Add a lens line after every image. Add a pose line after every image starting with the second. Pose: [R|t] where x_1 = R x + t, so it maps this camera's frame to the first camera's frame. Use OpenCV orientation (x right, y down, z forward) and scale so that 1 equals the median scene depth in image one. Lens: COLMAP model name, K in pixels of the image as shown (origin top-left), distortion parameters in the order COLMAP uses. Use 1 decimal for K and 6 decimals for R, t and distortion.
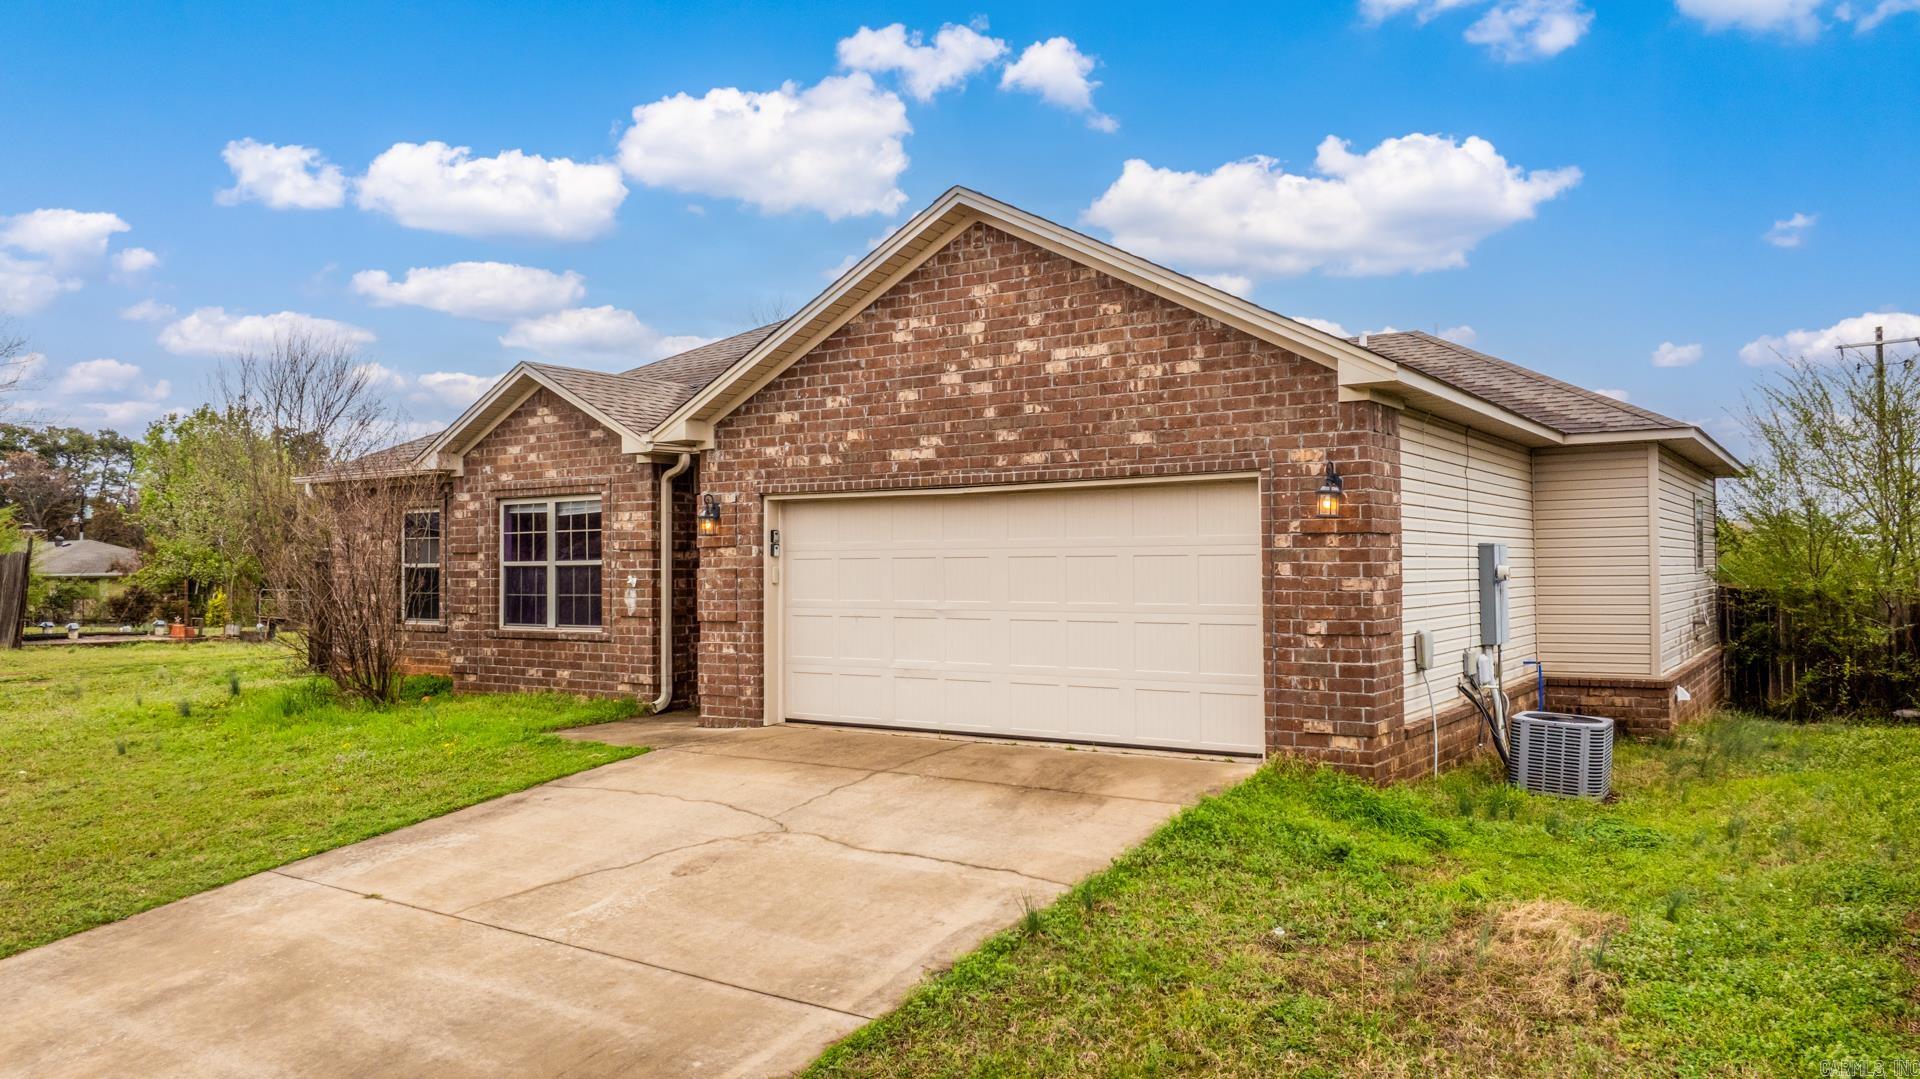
lens RADIAL K [[1356.1, 0, 952.9], [0, 1356.1, 545.7], [0, 0, 1]] dist [-0.003759, -0.003074]
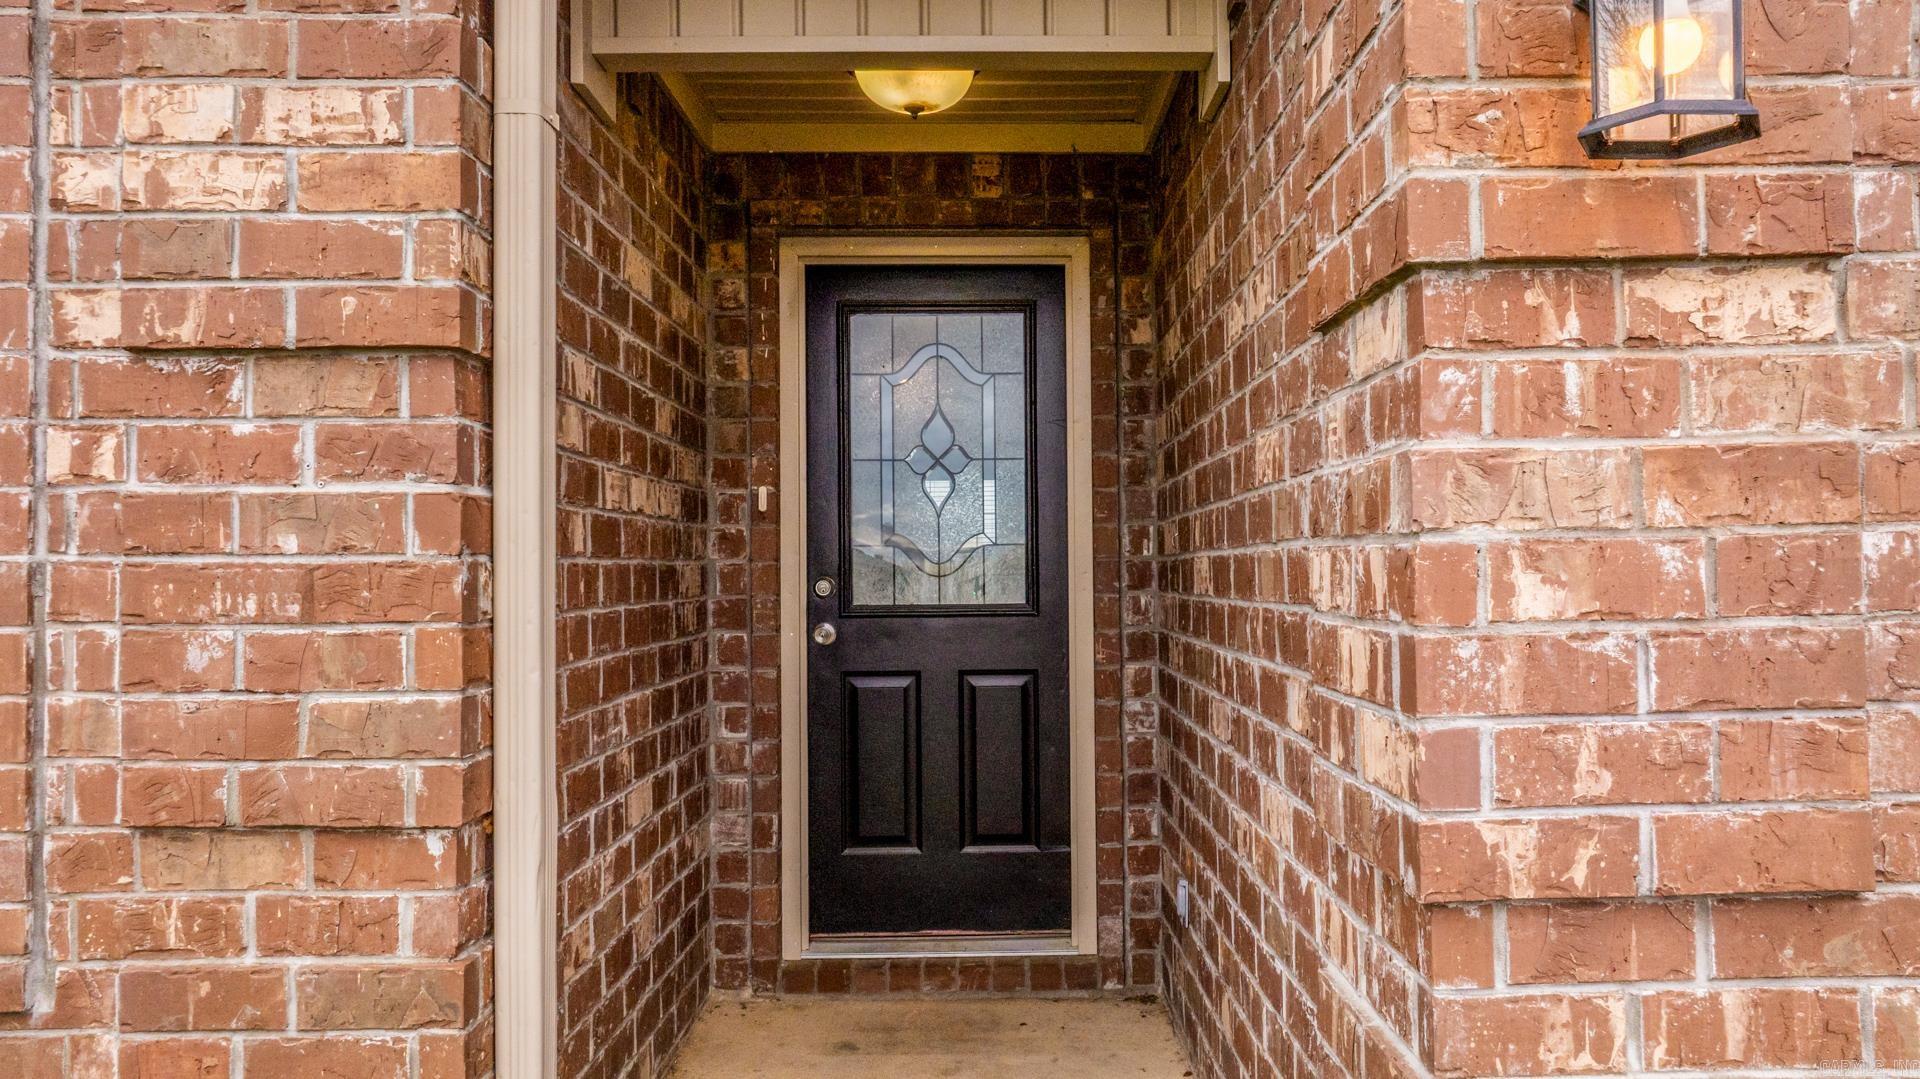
lens RADIAL K [[1460.2, 0, 1026.8], [0, 1460.2, 532.9], [0, 0, 1]] dist [0.000605, -0.006004]
pose [[0.812192, 0.014135, 0.583220, -0.312600], [-0.006306, 0.999861, -0.015452, 0.028713], [-0.583357, 0.008872, 0.812168, 0.998273]]
